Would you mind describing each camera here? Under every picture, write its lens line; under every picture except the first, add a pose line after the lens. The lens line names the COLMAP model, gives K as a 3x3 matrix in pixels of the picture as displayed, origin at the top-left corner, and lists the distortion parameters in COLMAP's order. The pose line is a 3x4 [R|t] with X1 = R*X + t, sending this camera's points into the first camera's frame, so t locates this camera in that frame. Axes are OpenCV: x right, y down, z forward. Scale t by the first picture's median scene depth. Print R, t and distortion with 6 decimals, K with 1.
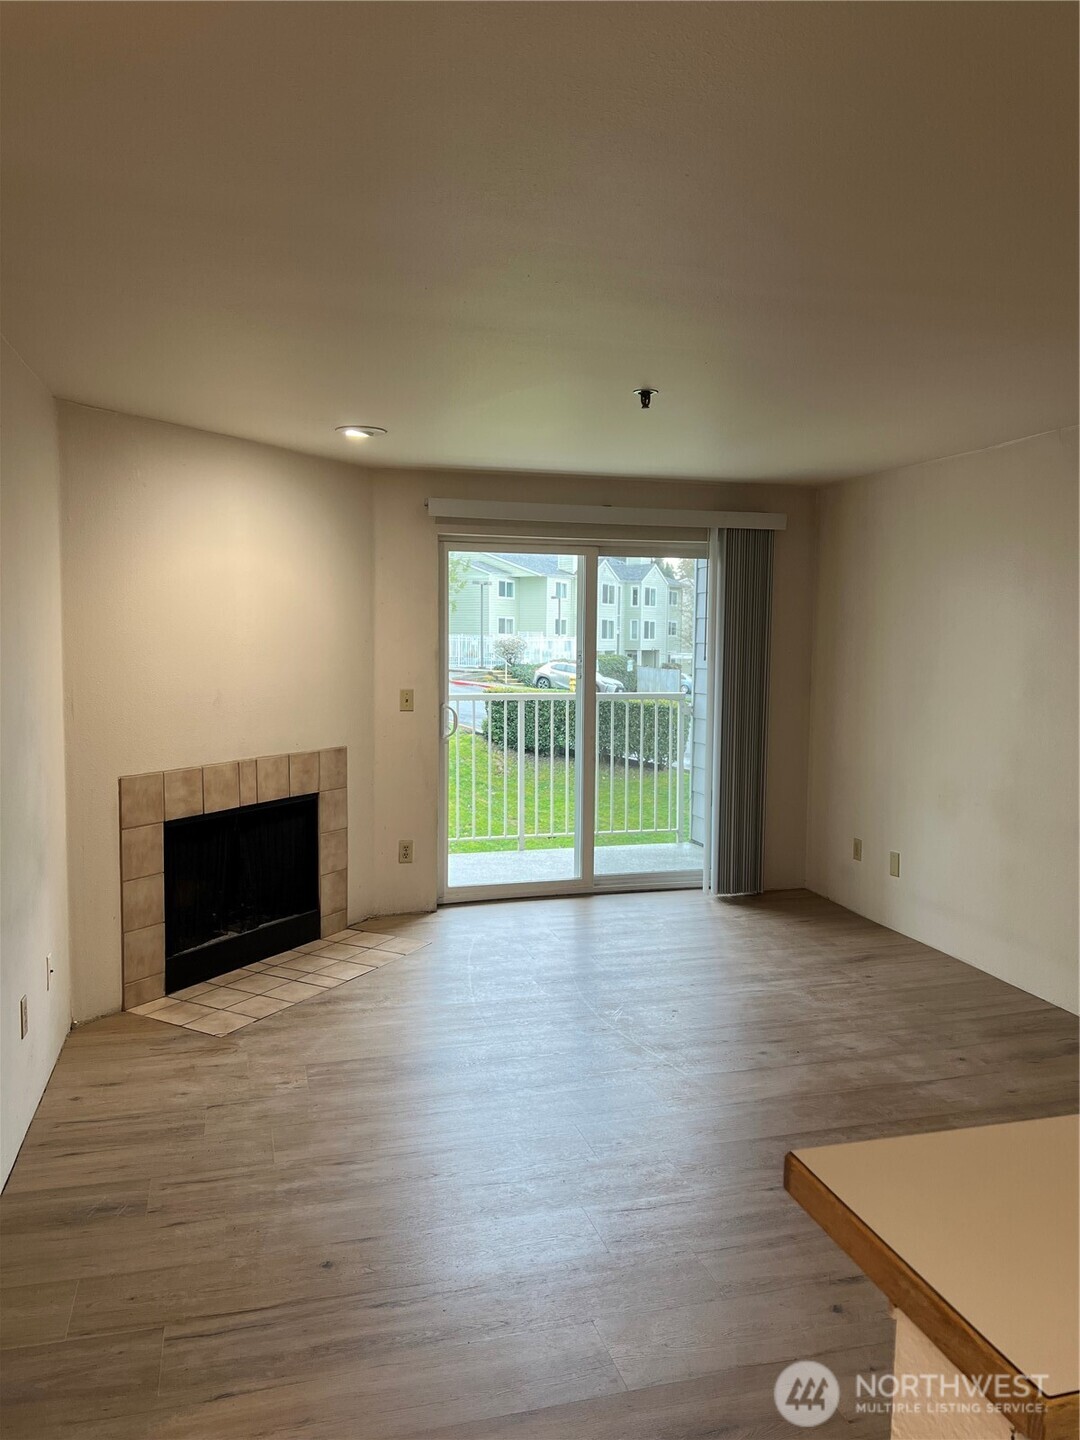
lens RADIAL K [[1084.7, 0, 547.8], [0, 1084.7, 716.8], [0, 0, 1]] dist [0.074828, -0.090520]
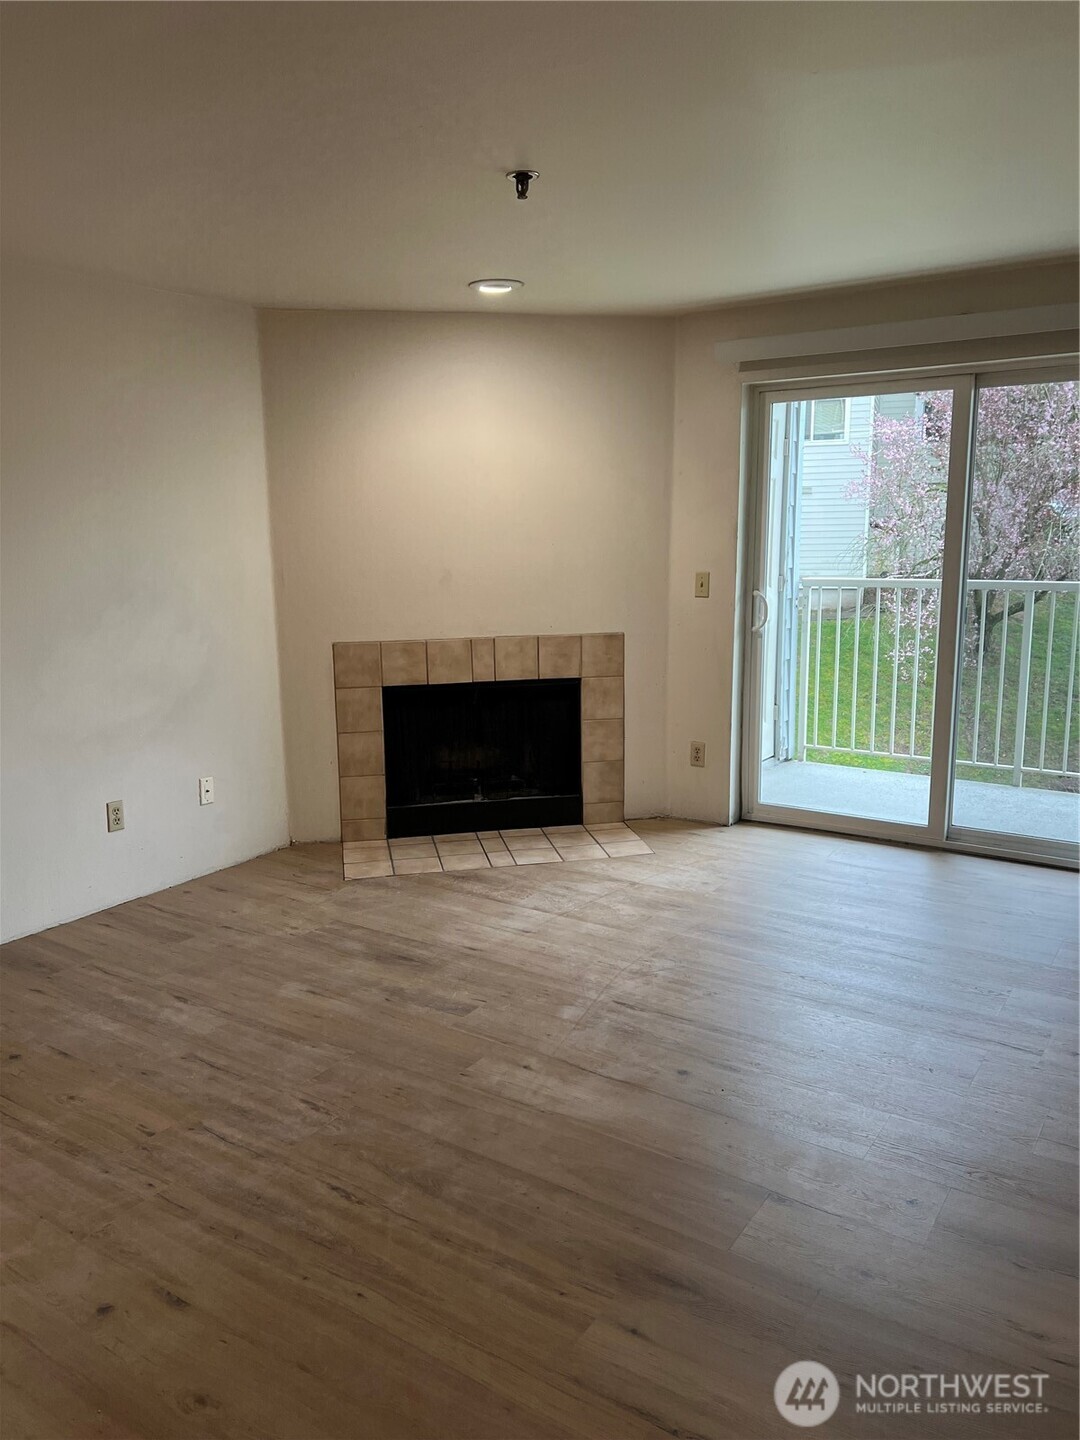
lens RADIAL K [[1069.4, 0, 534.8], [0, 1069.4, 723.5], [0, 0, 1]] dist [0.074796, -0.105938]
pose [[0.637976, 0.126703, -0.759561, 0.549750], [-0.039055, 0.990425, 0.132410, -0.016819], [0.769066, -0.054810, 0.636815, 0.394305]]
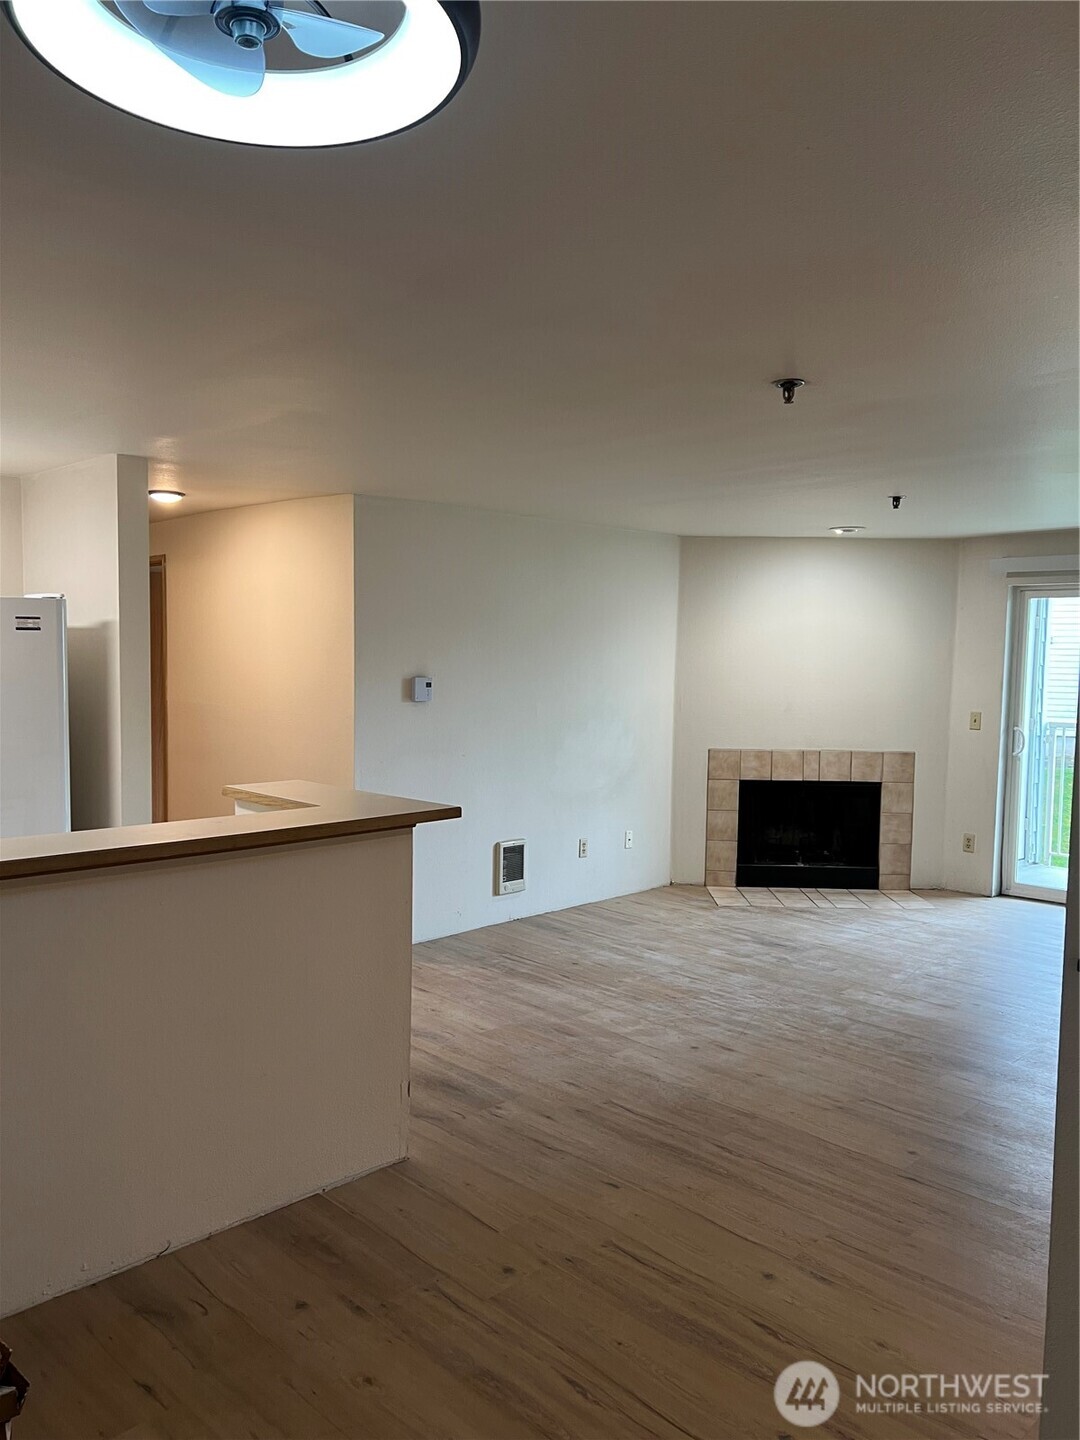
lens RADIAL K [[1080.3, 0, 512.2], [0, 1080.3, 722.4], [0, 0, 1]] dist [0.100342, -0.279243]
pose [[0.461901, 0.058225, -0.885018, 0.867902], [-0.078824, 0.996589, 0.024426, -0.002707], [0.883422, 0.058479, 0.464915, -0.057808]]
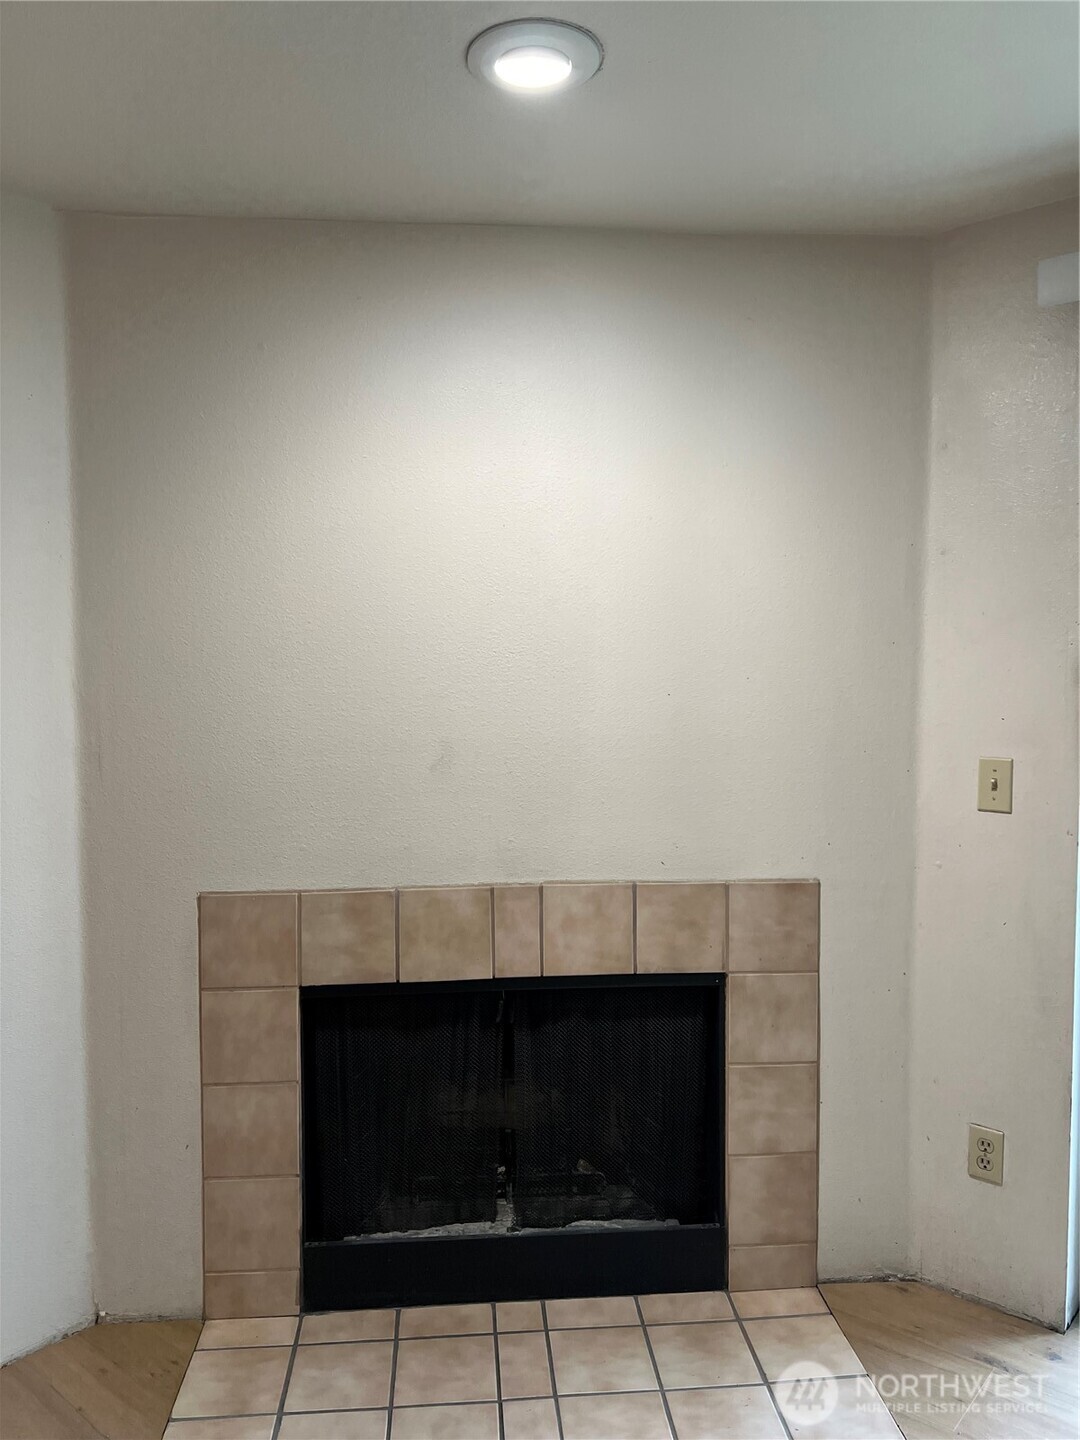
lens RADIAL K [[1084.7, 0, 547.8], [0, 1084.7, 716.8], [0, 0, 1]] dist [0.074828, -0.090520]
pose [[0.552548, 0.042489, -0.832397, 0.139275], [-0.054441, 0.998407, 0.014825, -0.045136], [0.831701, 0.037124, 0.553981, 0.752767]]
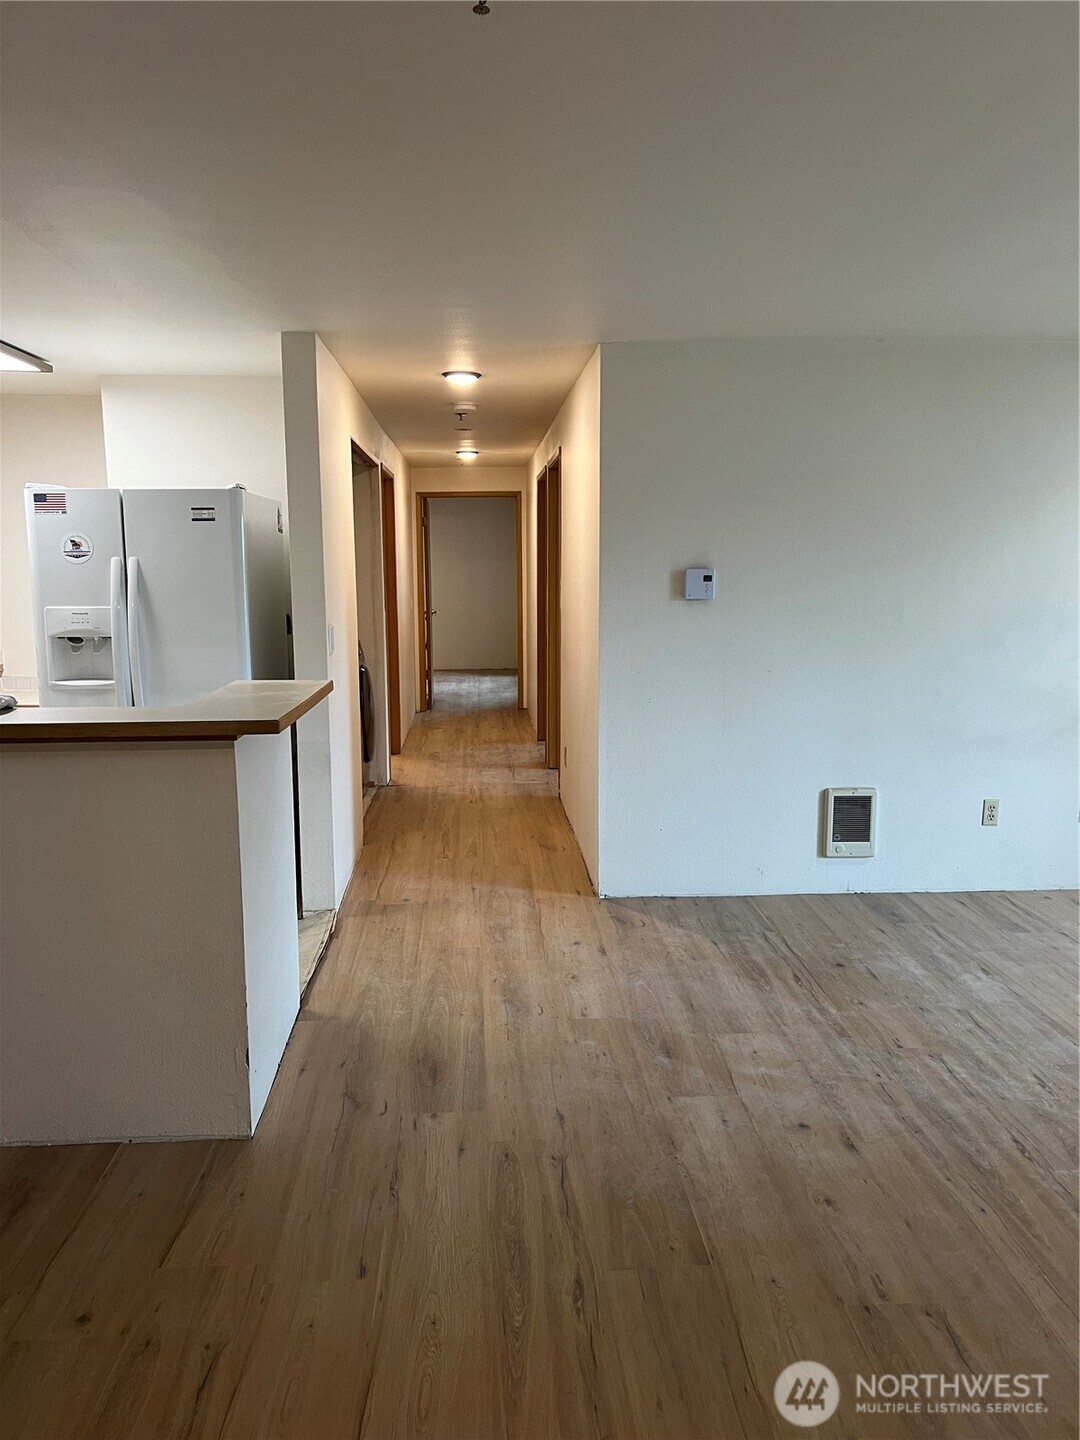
lens RADIAL K [[1069.4, 0, 534.8], [0, 1069.4, 723.5], [0, 0, 1]] dist [0.074796, -0.105938]
pose [[-0.233345, 0.135995, -0.962837, 0.714997], [-0.070370, 0.985214, 0.156210, -0.018634], [0.969844, 0.104206, -0.220325, 0.491664]]
